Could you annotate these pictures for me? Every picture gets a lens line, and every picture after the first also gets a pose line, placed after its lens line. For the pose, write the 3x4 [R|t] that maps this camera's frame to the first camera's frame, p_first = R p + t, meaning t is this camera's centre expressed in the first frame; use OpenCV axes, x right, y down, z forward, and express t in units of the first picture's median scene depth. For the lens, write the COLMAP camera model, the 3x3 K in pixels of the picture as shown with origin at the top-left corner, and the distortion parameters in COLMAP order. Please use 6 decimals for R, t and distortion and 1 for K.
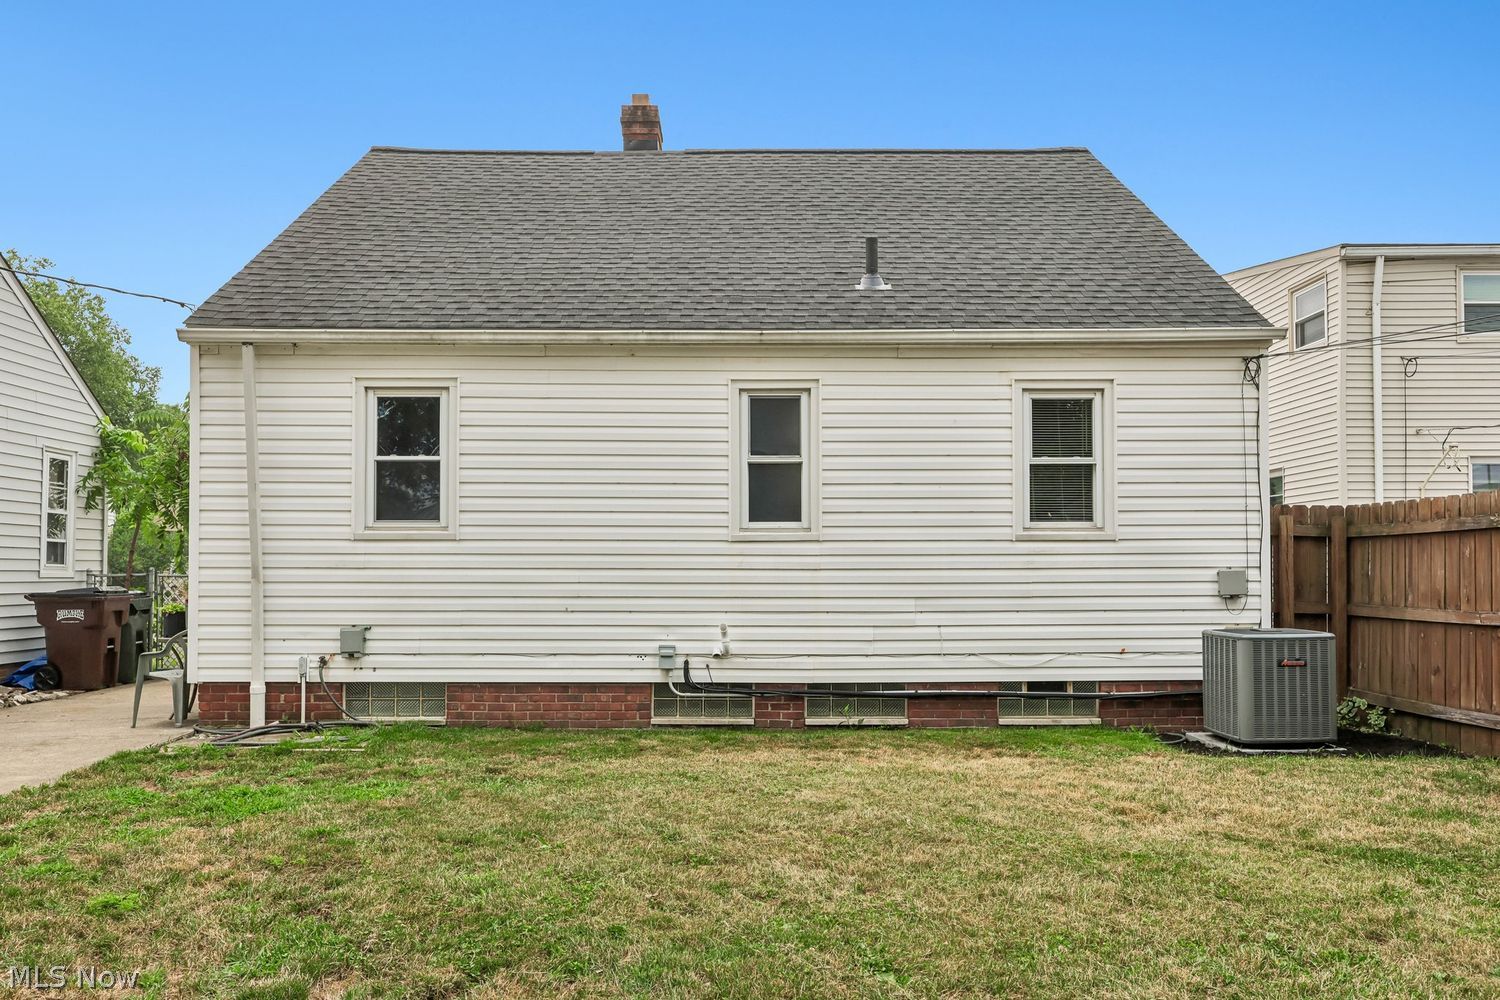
lens RADIAL K [[1053.1, 0, 746.2], [0, 1053.1, 556.5], [0, 0, 1]] dist [-0.001474, -0.000518]
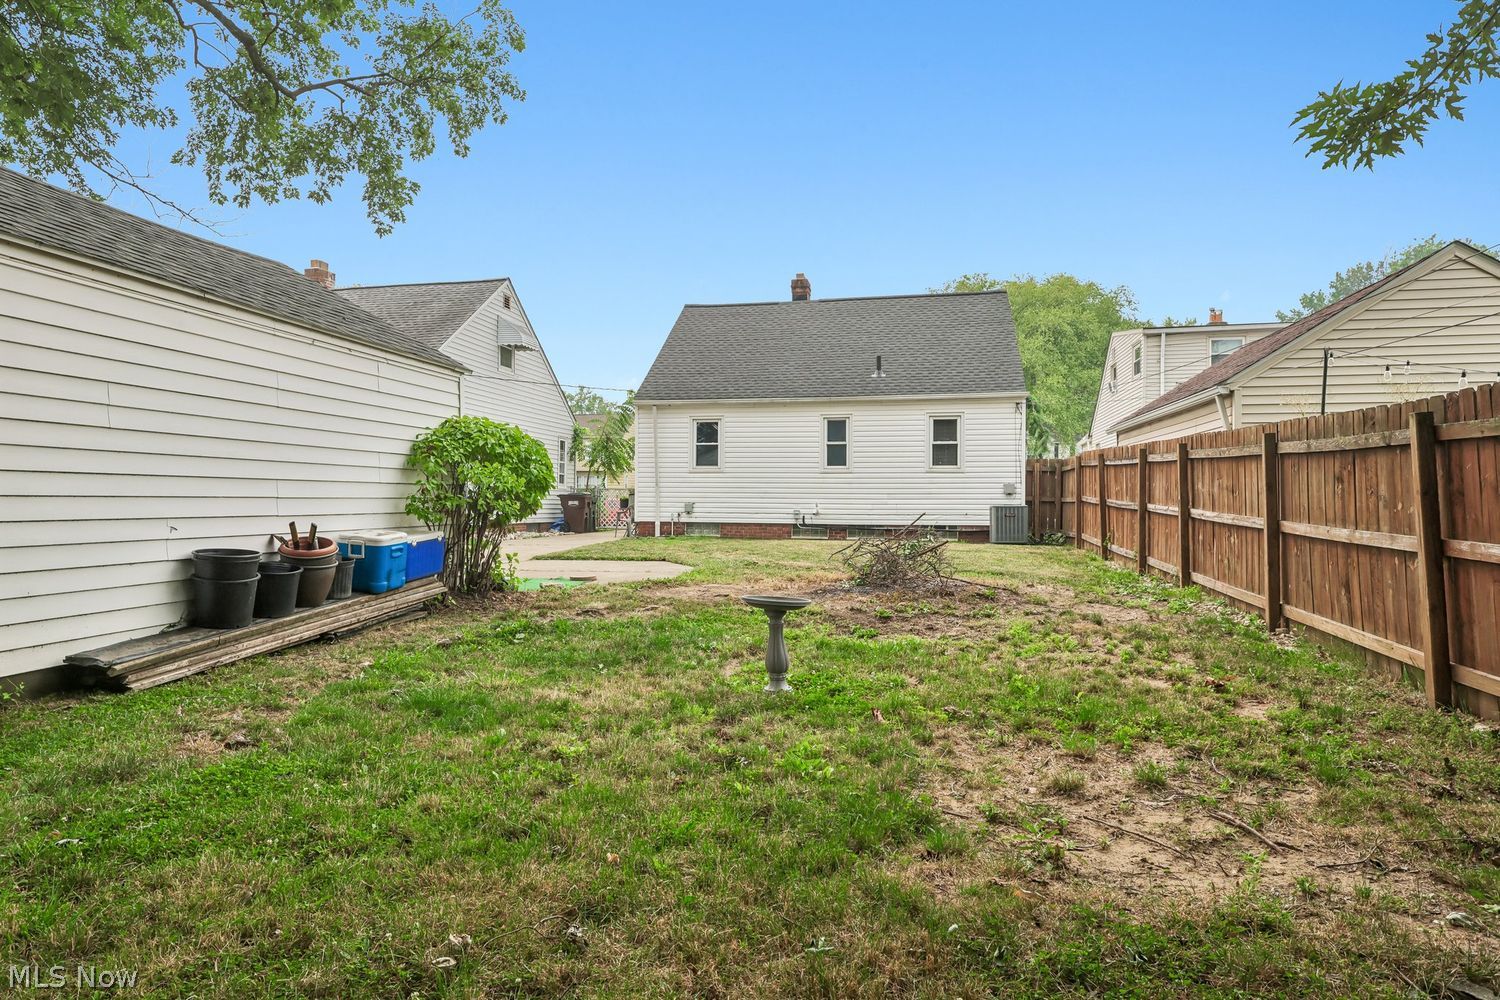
lens RADIAL K [[894.8, 0, 748.9], [0, 894.8, 499.6], [0, 0, 1]] dist [0.001265, 0.000122]
pose [[0.977311, 0.005094, -0.211750, 0.296699], [-0.003558, 0.999965, 0.007633, 0.037556], [0.211782, -0.006707, 0.977294, -1.319625]]
